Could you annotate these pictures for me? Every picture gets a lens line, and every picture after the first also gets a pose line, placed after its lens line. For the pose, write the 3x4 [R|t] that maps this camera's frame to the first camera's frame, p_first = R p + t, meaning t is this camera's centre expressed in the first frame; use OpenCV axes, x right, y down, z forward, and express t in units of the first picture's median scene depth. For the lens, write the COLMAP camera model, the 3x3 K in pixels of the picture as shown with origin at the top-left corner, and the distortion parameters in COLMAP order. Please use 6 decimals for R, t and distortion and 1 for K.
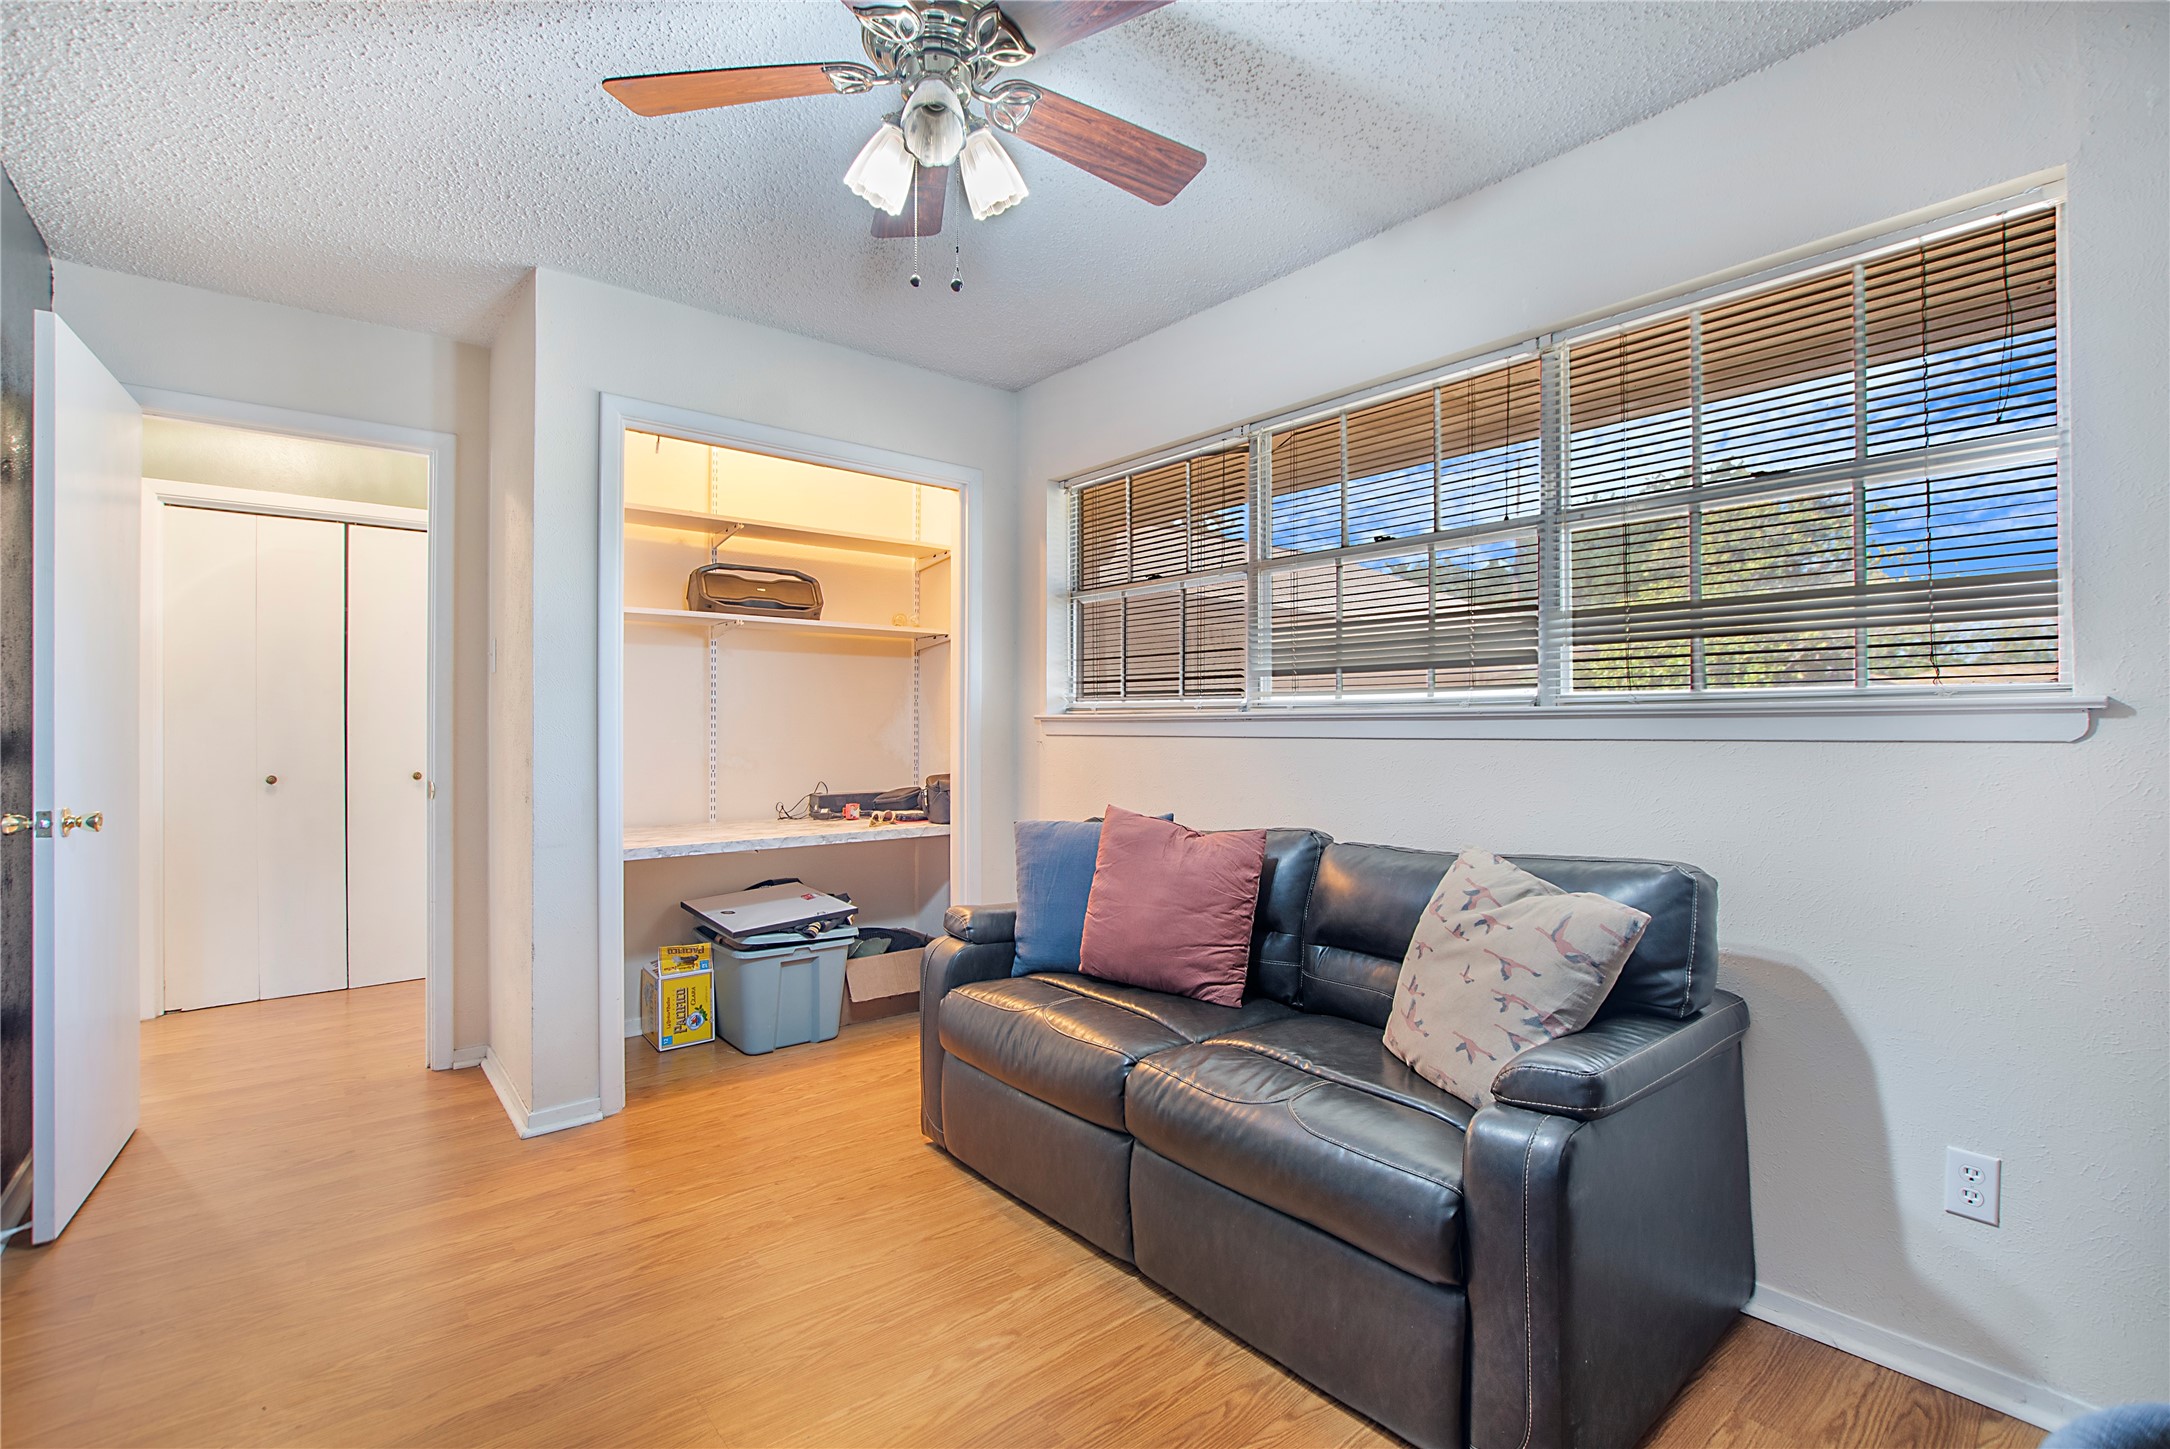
lens RADIAL K [[963.3, 0, 1085.0], [0, 963.3, 724.5], [0, 0, 1]] dist [-0.030835, 0.006149]
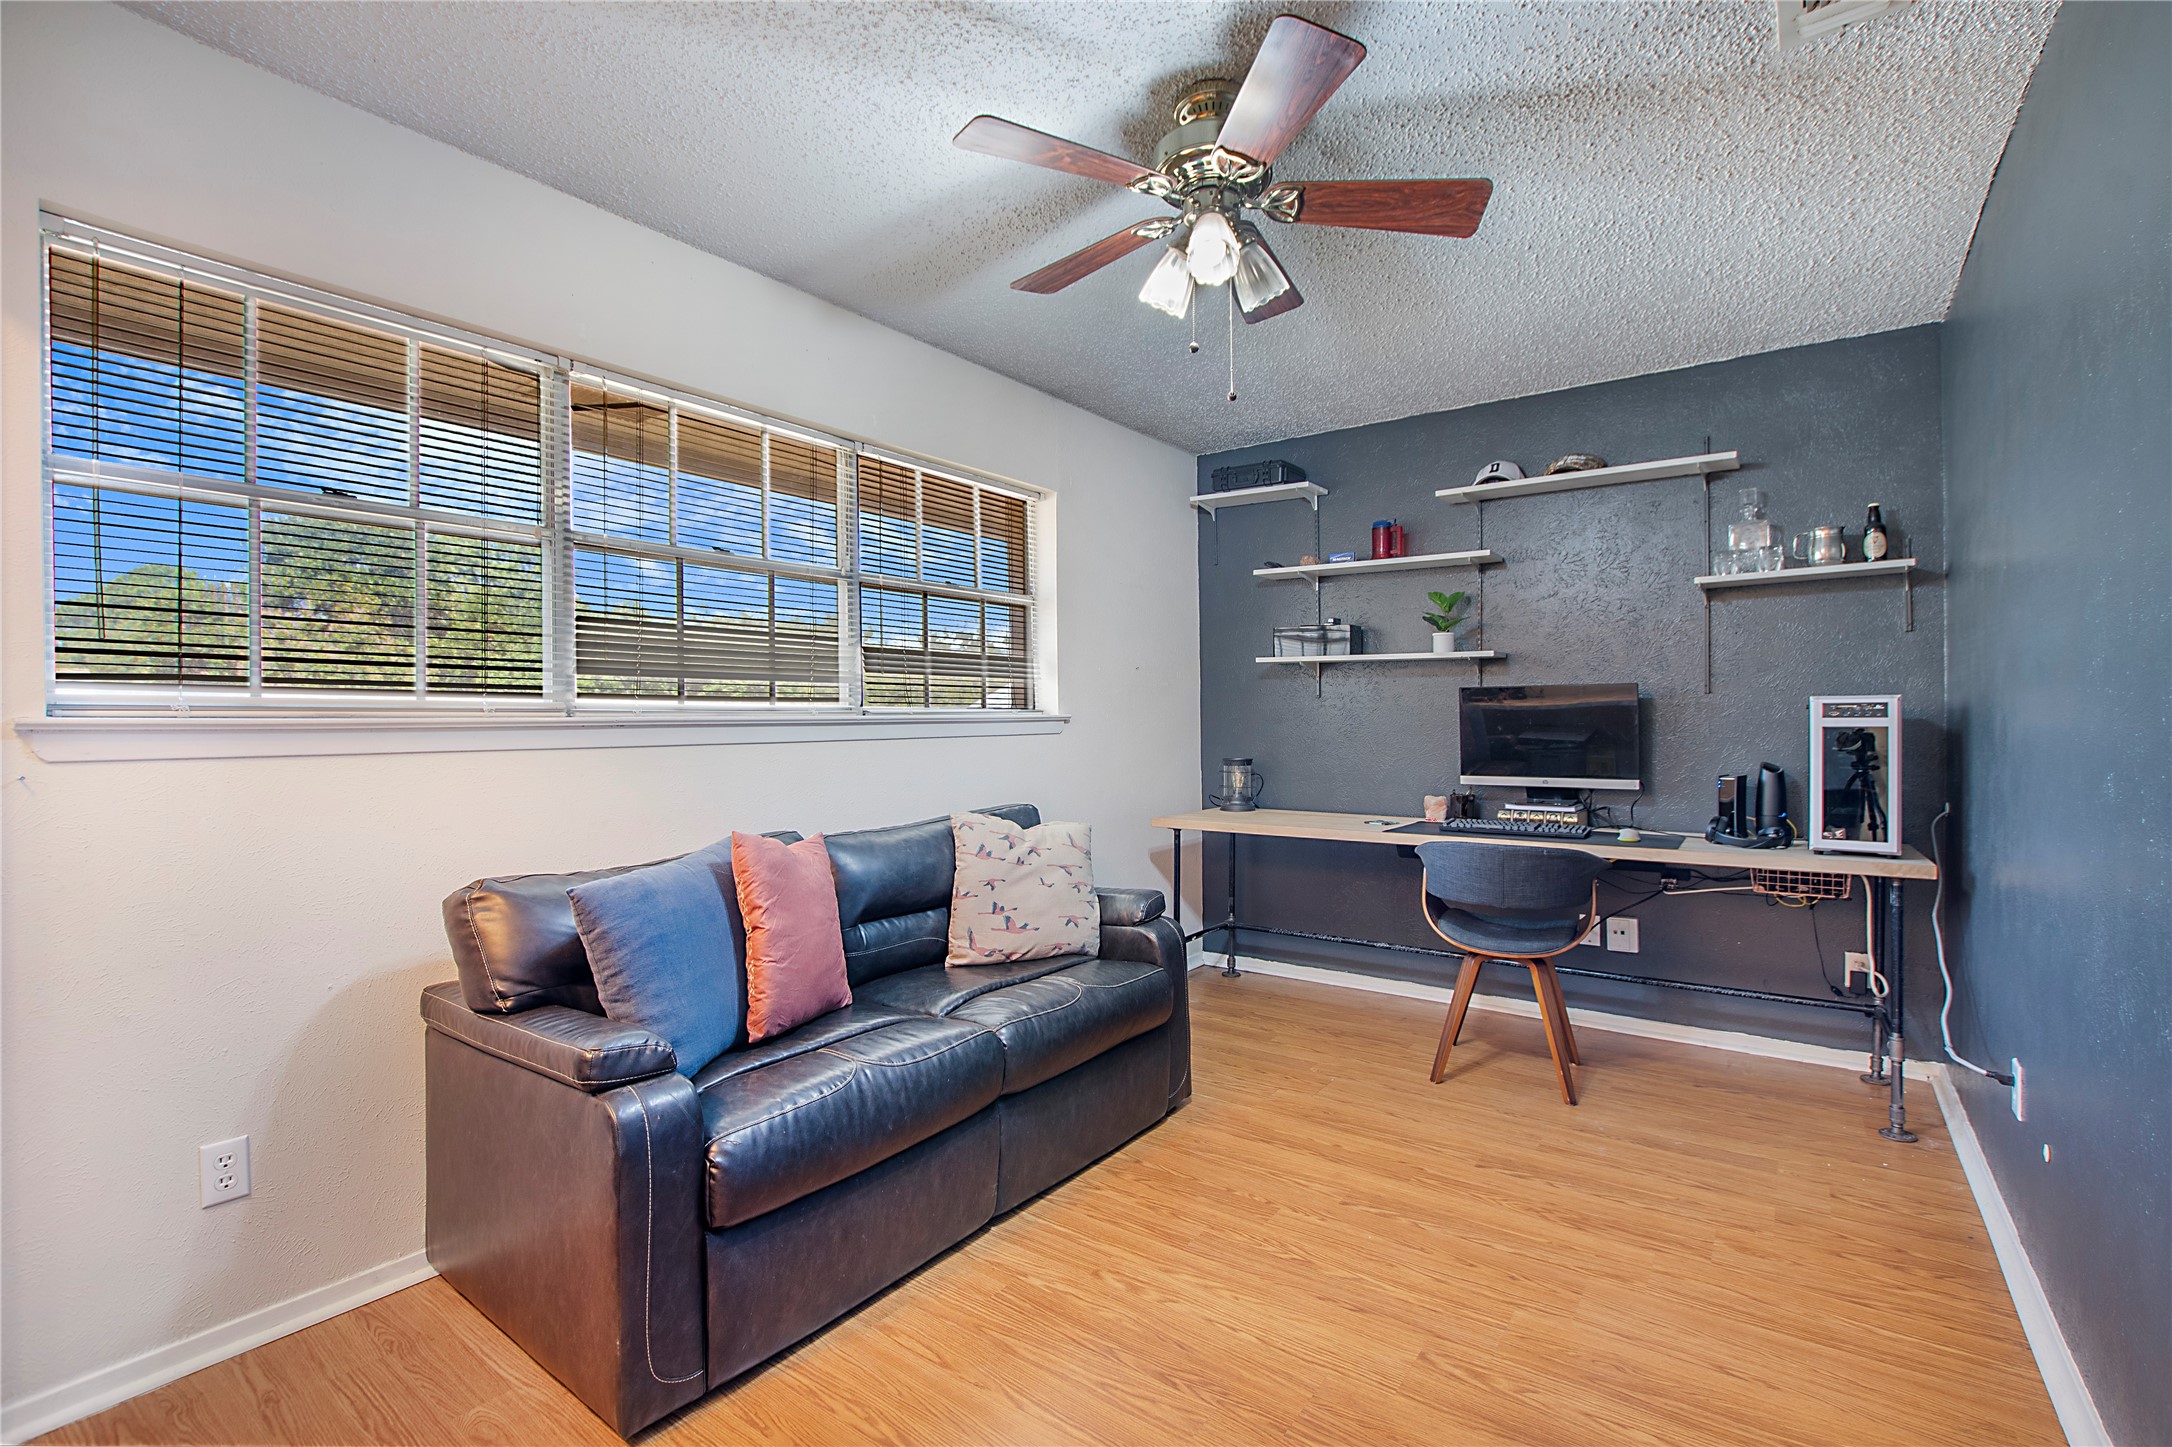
lens RADIAL K [[964.2, 0, 1086.0], [0, 964.2, 723.5], [0, 0, 1]] dist [-0.030835, 0.006149]
pose [[-0.223688, -0.002023, 0.974659, -0.946400], [0.005285, 0.999981, 0.003289, -0.009905], [-0.974646, 0.005887, -0.223673, 1.020810]]
